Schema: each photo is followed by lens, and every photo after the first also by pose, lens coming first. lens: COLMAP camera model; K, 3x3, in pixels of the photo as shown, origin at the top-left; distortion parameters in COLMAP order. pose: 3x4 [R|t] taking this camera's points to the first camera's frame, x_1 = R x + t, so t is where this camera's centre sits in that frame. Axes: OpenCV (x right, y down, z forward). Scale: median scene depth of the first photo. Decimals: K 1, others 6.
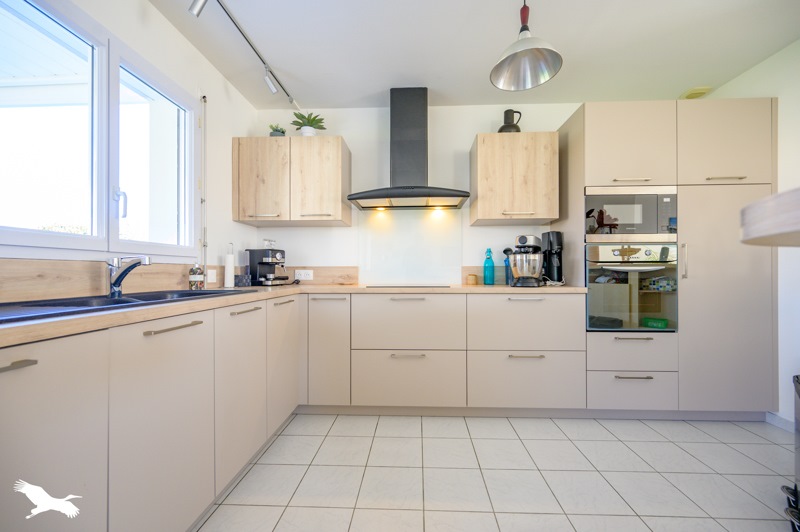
lens RADIAL K [[334.9, 0, 400.0], [0, 334.9, 266.0], [0, 0, 1]] dist [-0.000487, -0.000137]
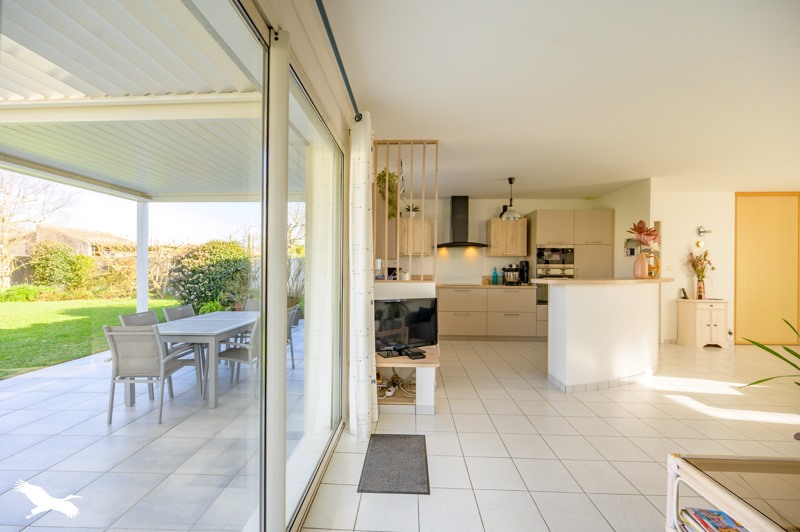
lens RADIAL K [[316.0, 0, 400.0], [0, 316.0, 266.0], [0, 0, 1]] dist [0.001281, 0.000103]
pose [[0.999978, 0.006098, 0.002728, -0.380759], [-0.006130, 0.999910, 0.011917, -0.089953], [-0.002655, -0.011933, 0.999925, -1.112586]]
